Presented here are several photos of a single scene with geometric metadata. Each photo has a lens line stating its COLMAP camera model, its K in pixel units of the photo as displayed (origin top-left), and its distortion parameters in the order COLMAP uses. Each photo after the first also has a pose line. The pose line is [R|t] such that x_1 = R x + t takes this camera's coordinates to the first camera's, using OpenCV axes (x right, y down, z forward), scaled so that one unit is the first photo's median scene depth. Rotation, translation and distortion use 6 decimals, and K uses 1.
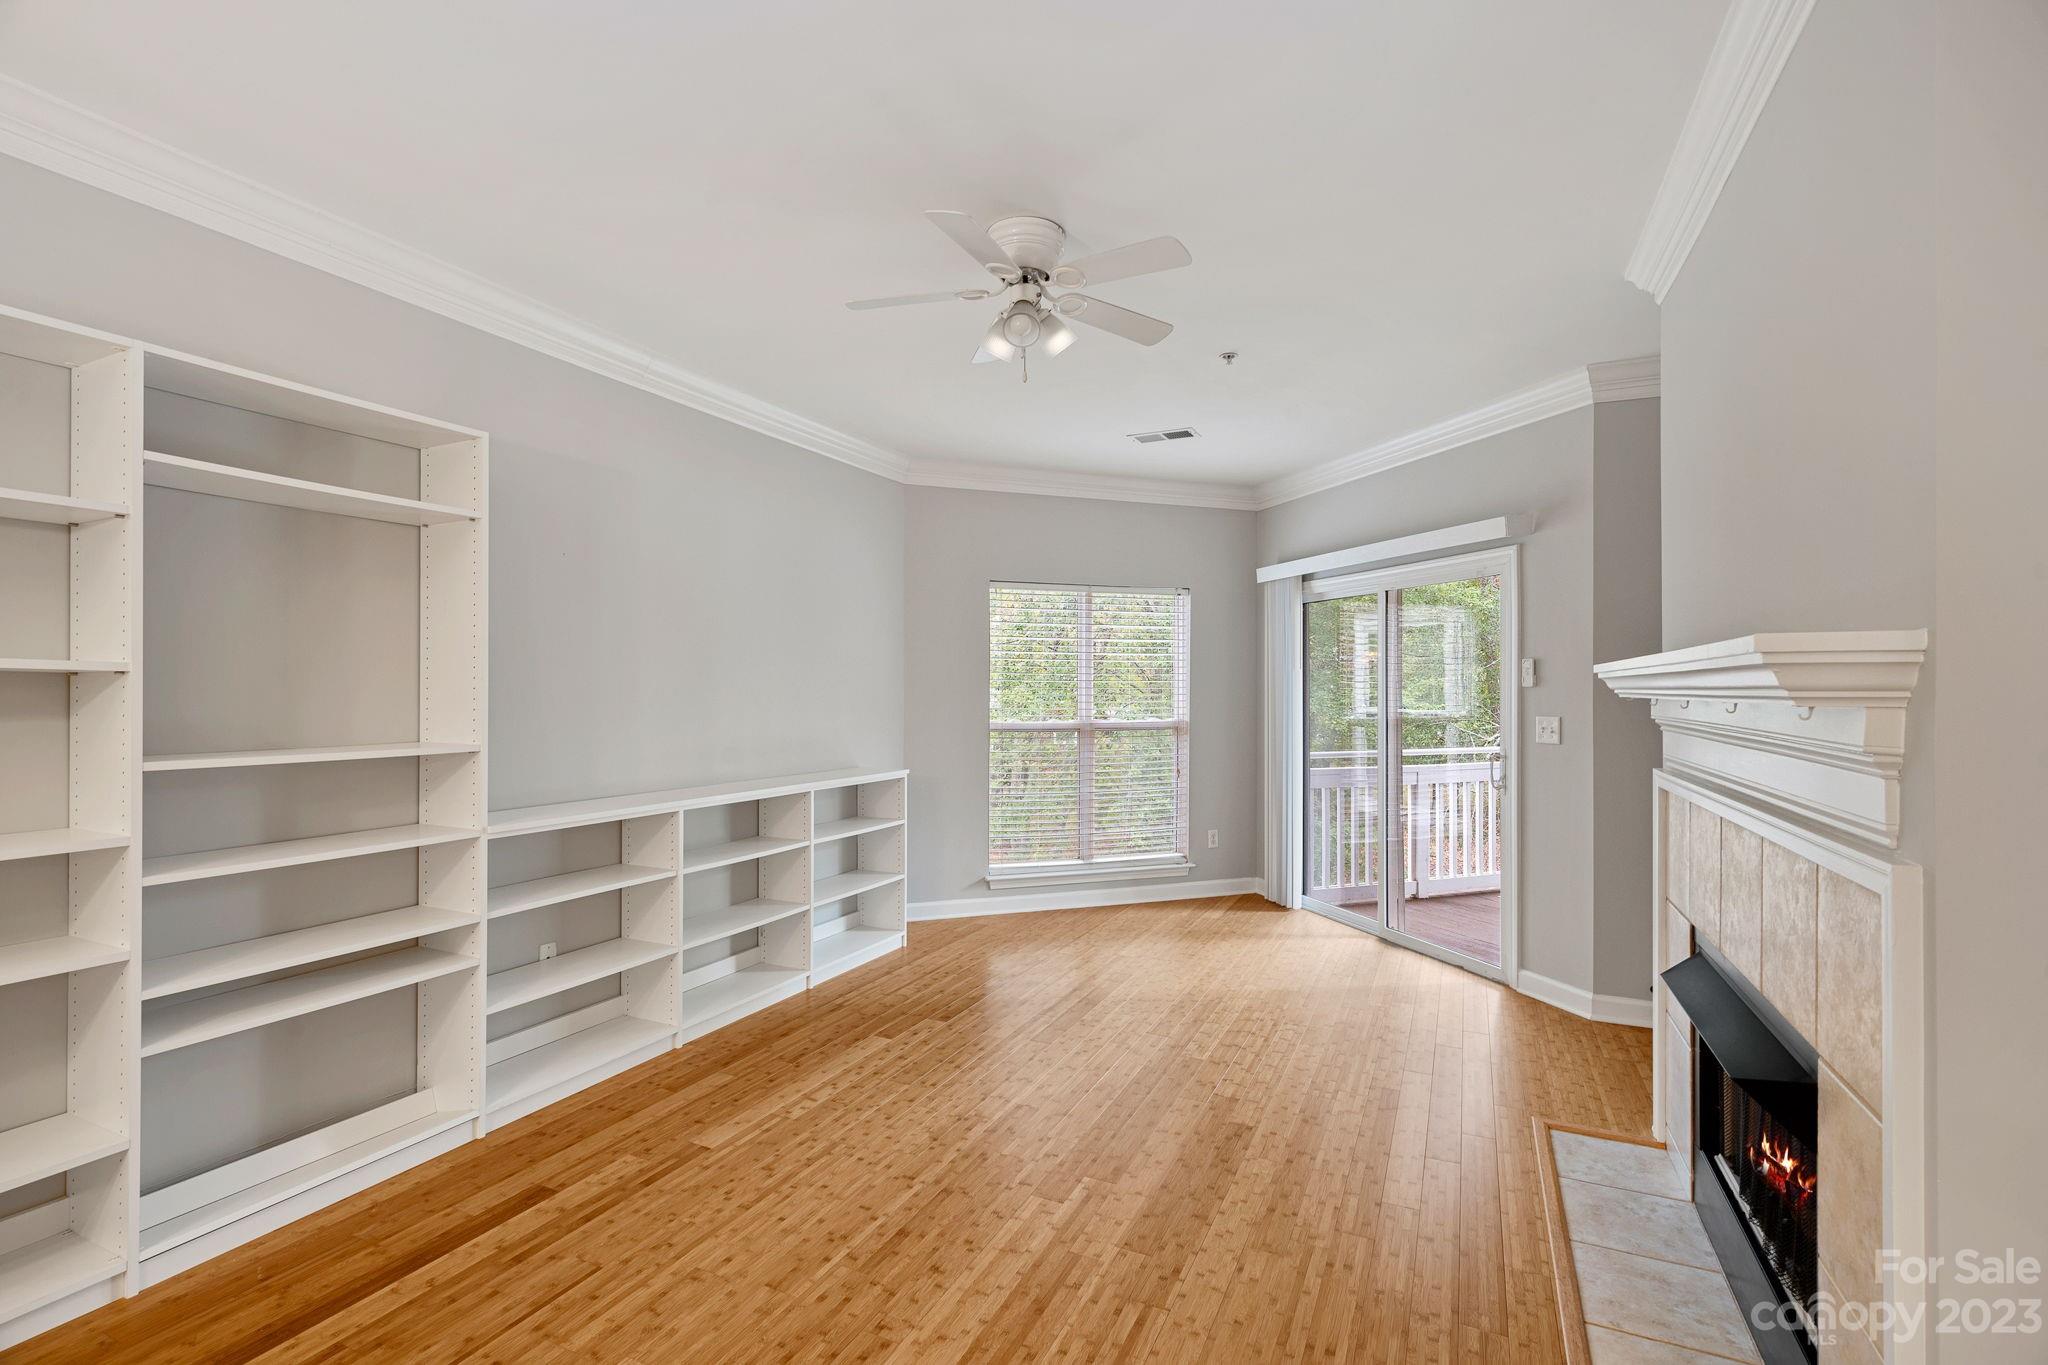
lens RADIAL K [[930.3, 0, 1032.9], [0, 930.3, 677.7], [0, 0, 1]] dist [-0.012783, 0.001298]
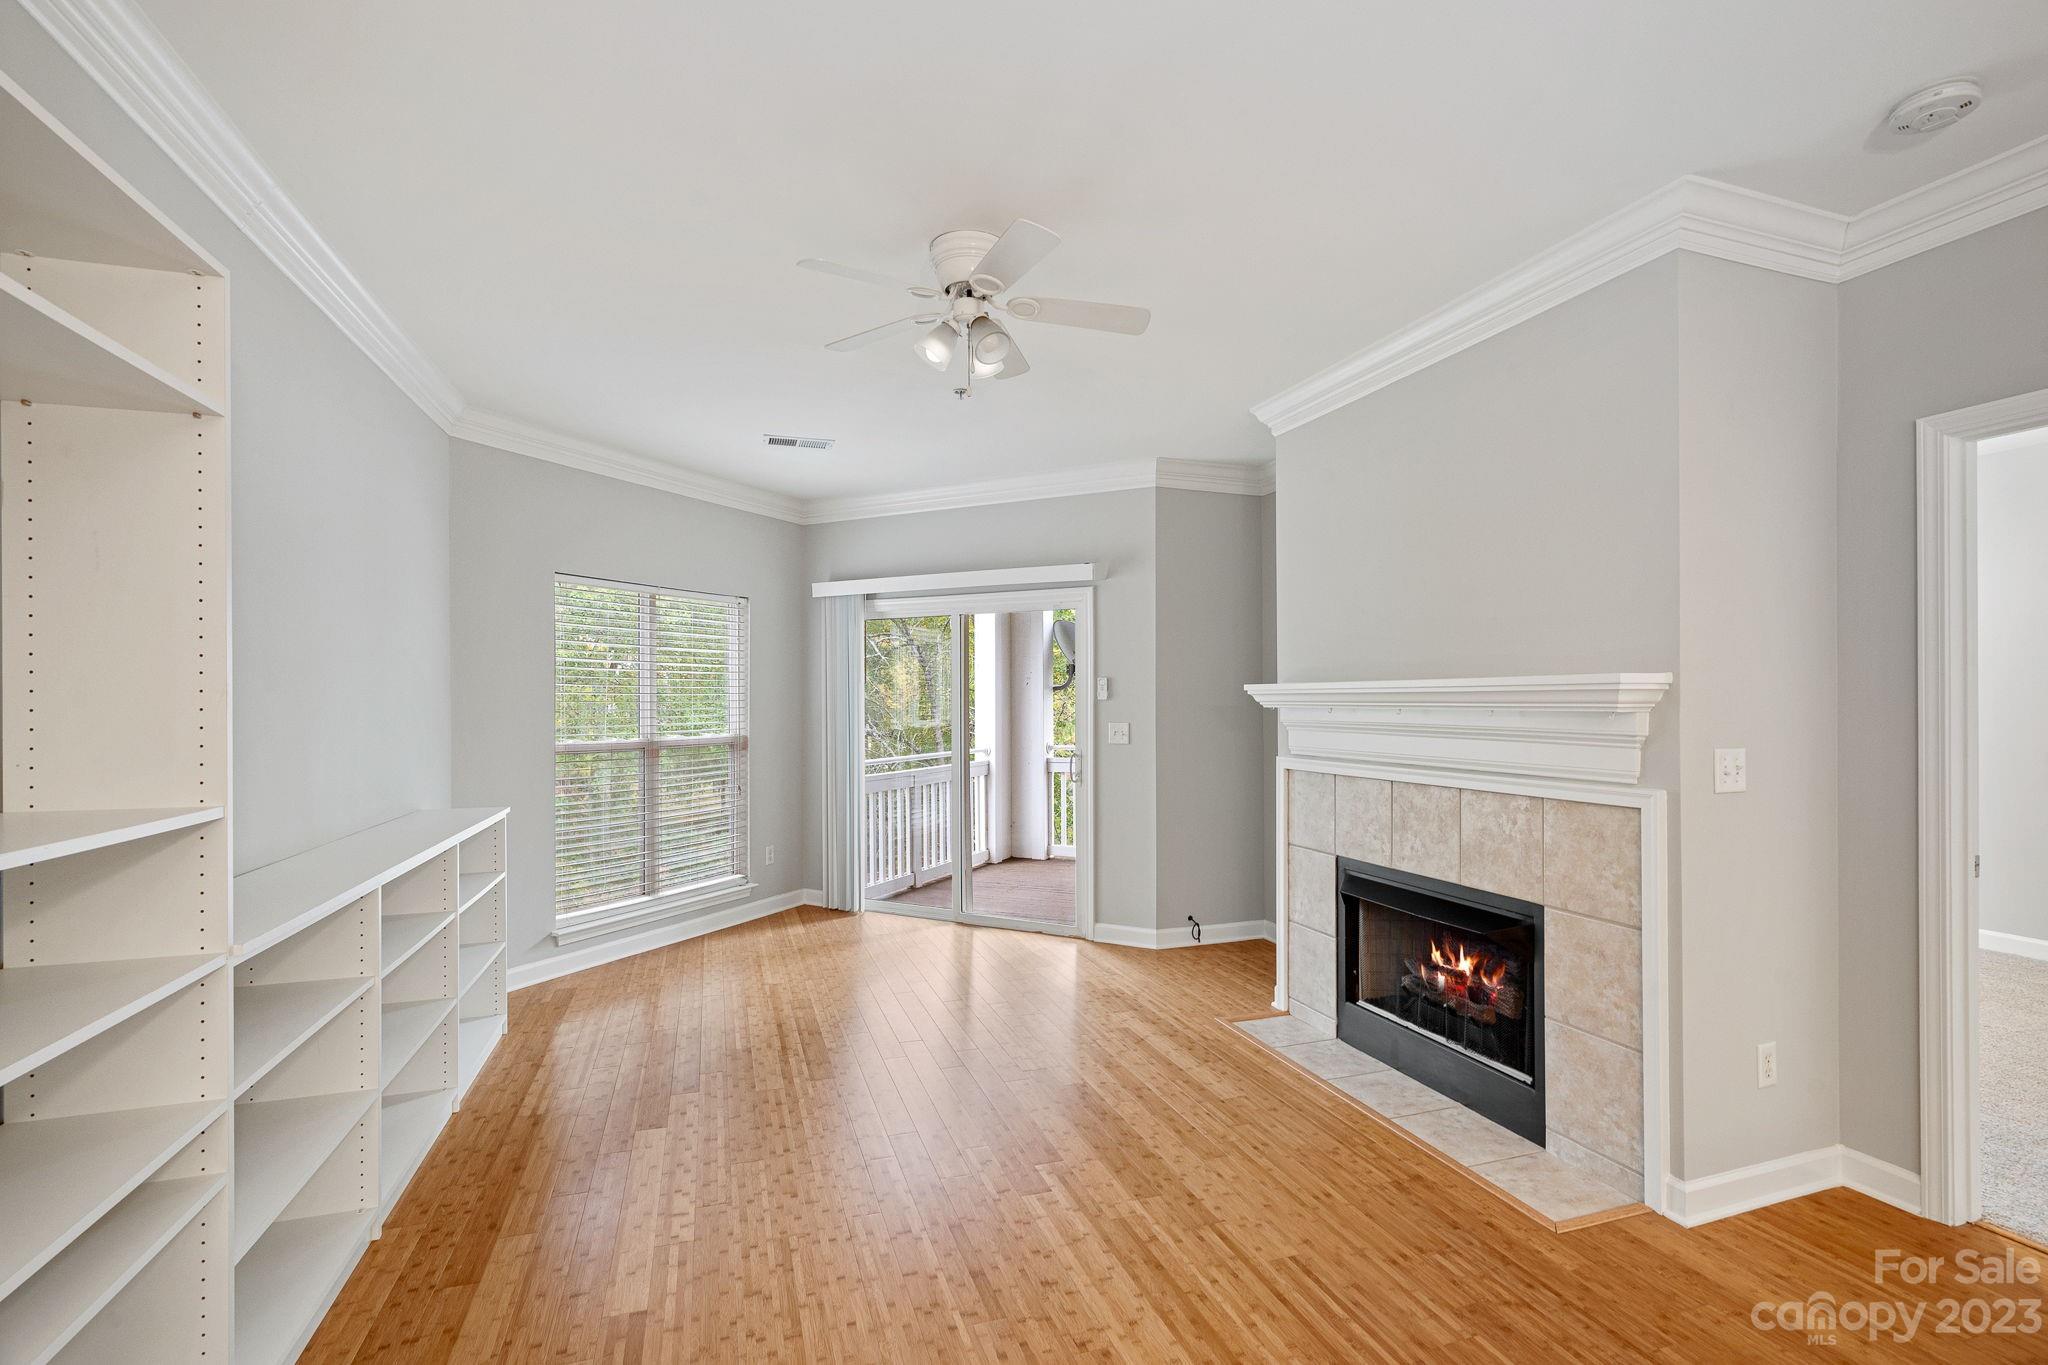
lens RADIAL K [[930.3, 0, 1038.4], [0, 930.3, 693.1], [0, 0, 1]] dist [-0.012783, 0.001298]
pose [[0.713314, 0.002019, 0.700842, -0.452928], [-0.004932, 0.999986, 0.002138, -0.001671], [-0.700827, -0.004982, 0.713313, 0.163245]]
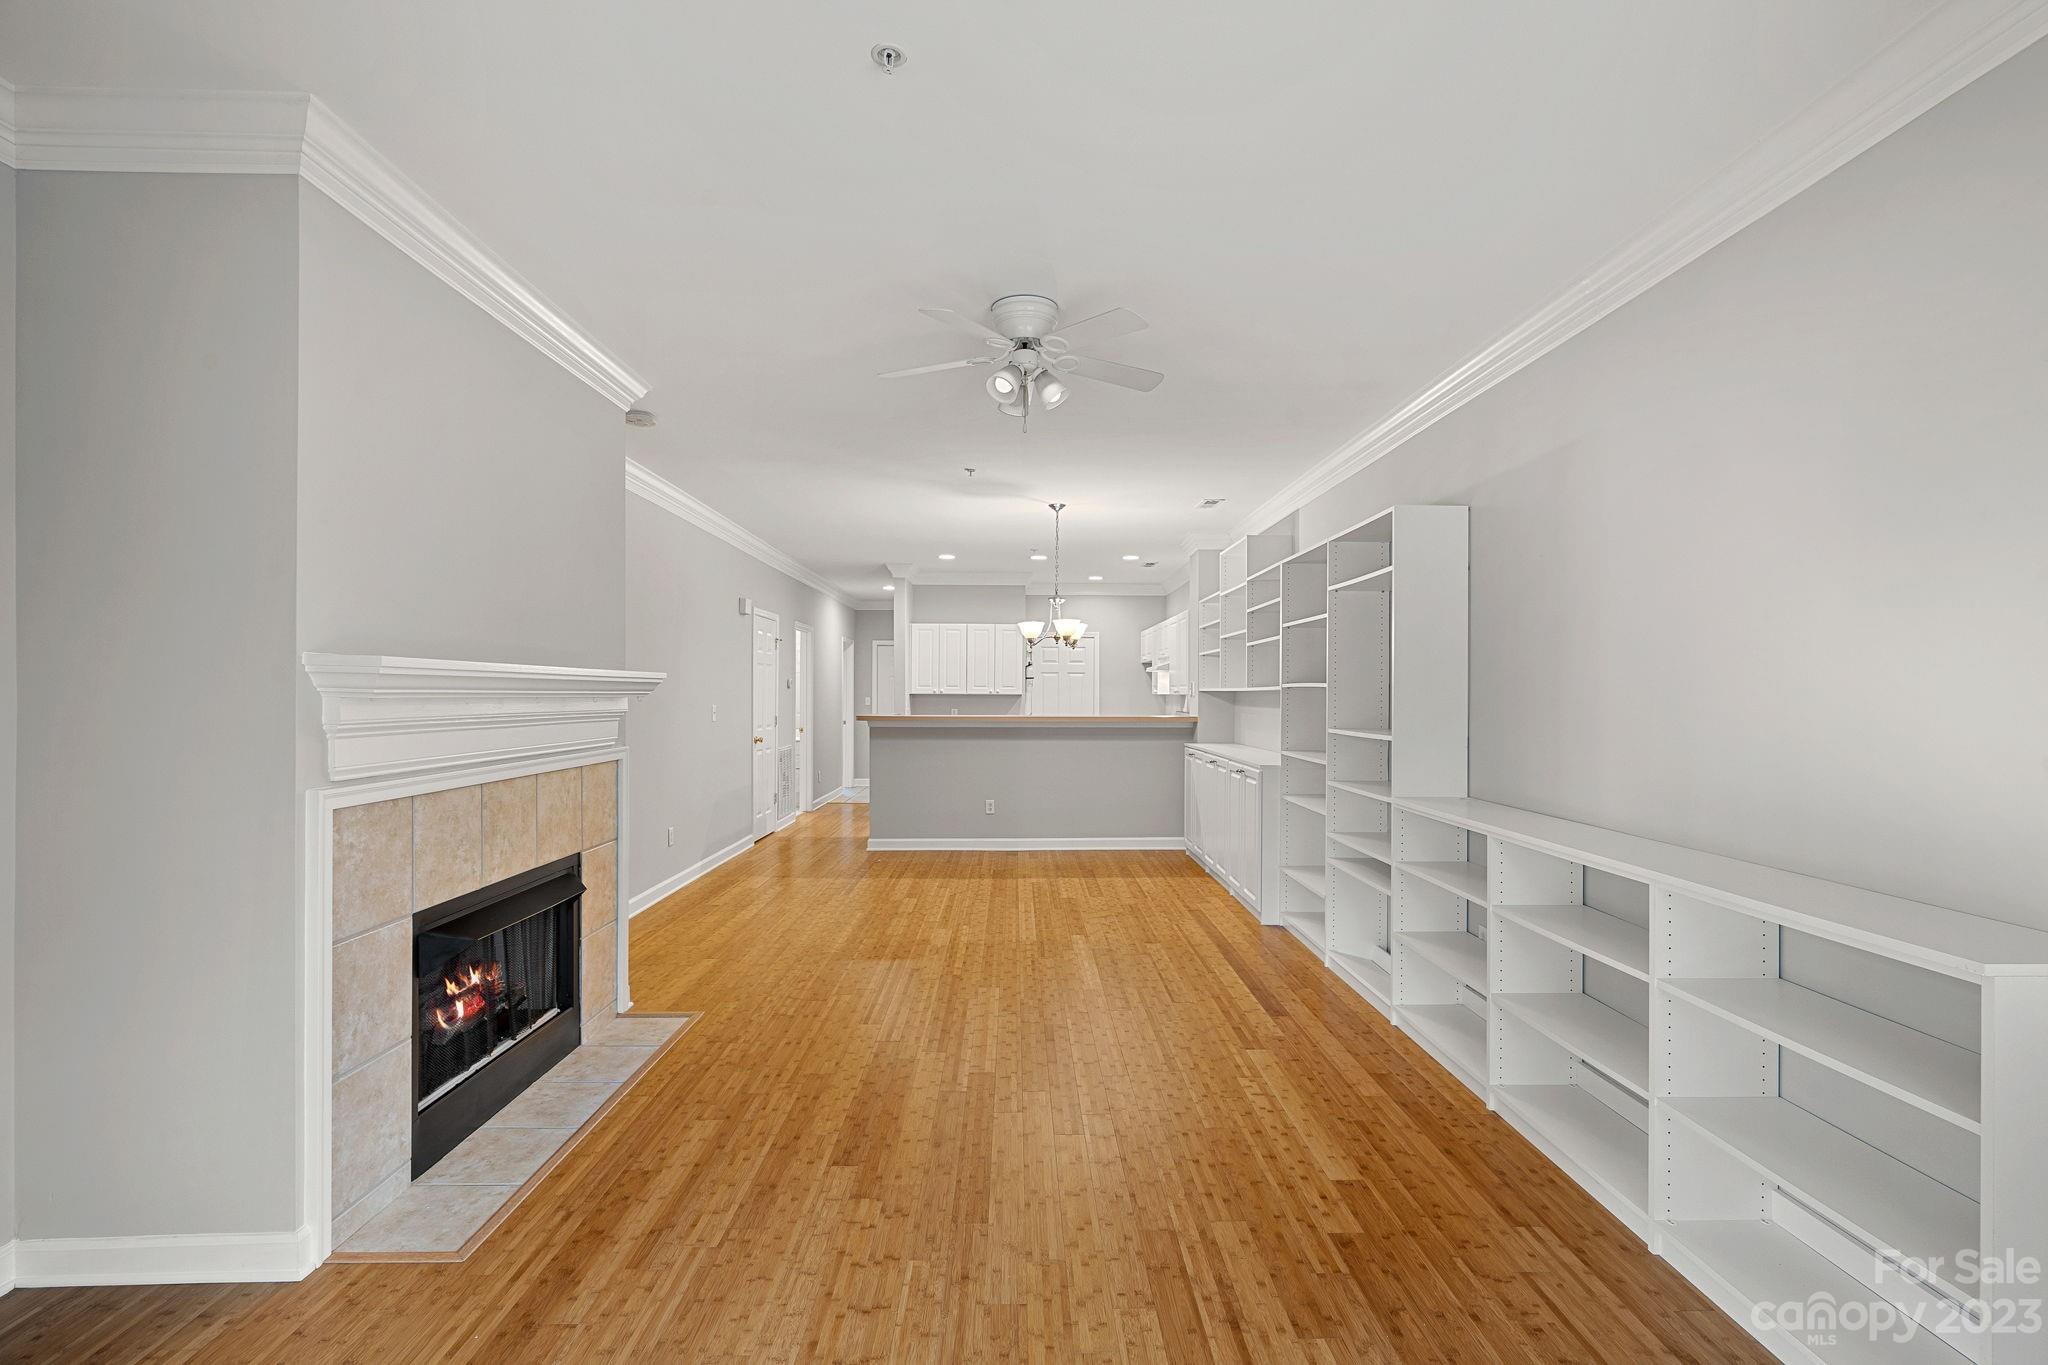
lens RADIAL K [[930.3, 0, 1007.7], [0, 930.3, 691.4], [0, 0, 1]] dist [-0.012783, 0.001298]
pose [[-0.908156, -0.005745, -0.418594, 0.346211], [-0.000303, 0.999915, -0.013066, 0.018491], [0.418633, -0.011739, -0.908080, 1.419096]]
